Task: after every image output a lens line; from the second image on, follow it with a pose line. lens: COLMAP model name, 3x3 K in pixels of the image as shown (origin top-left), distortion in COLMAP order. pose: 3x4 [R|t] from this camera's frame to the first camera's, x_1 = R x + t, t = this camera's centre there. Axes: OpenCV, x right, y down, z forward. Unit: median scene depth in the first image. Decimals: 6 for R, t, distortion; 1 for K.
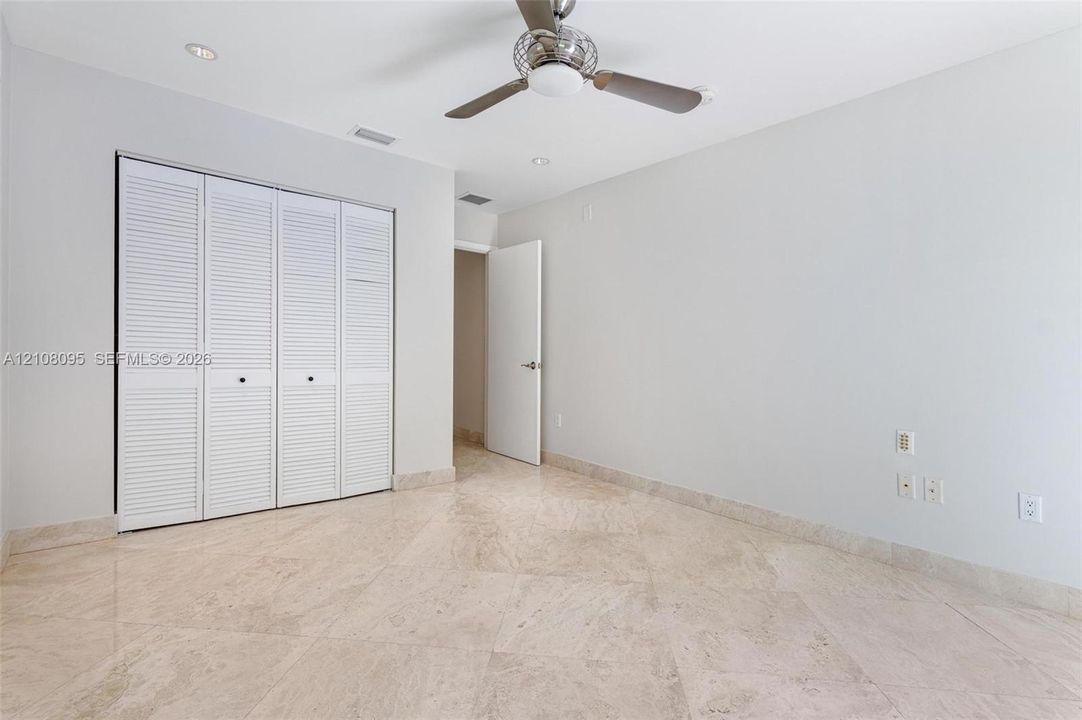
lens RADIAL K [[504.9, 0, 541.0], [0, 504.9, 360.0], [0, 0, 1]] dist [0.005116, 0.000756]
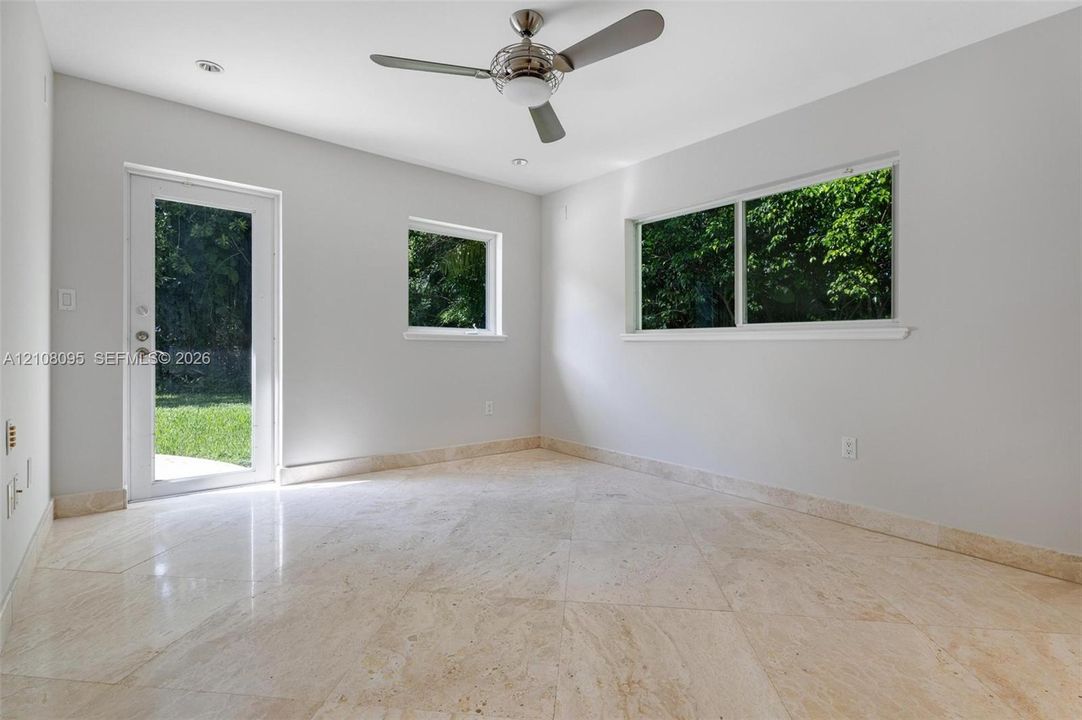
lens RADIAL K [[504.9, 0, 541.0], [0, 504.9, 360.0], [0, 0, 1]] dist [0.005116, 0.000756]
pose [[-0.999169, -0.040444, 0.005062, 0.002915], [-0.040195, 0.998301, 0.042178, -0.001627], [-0.006760, 0.041940, -0.999097, 1.825222]]
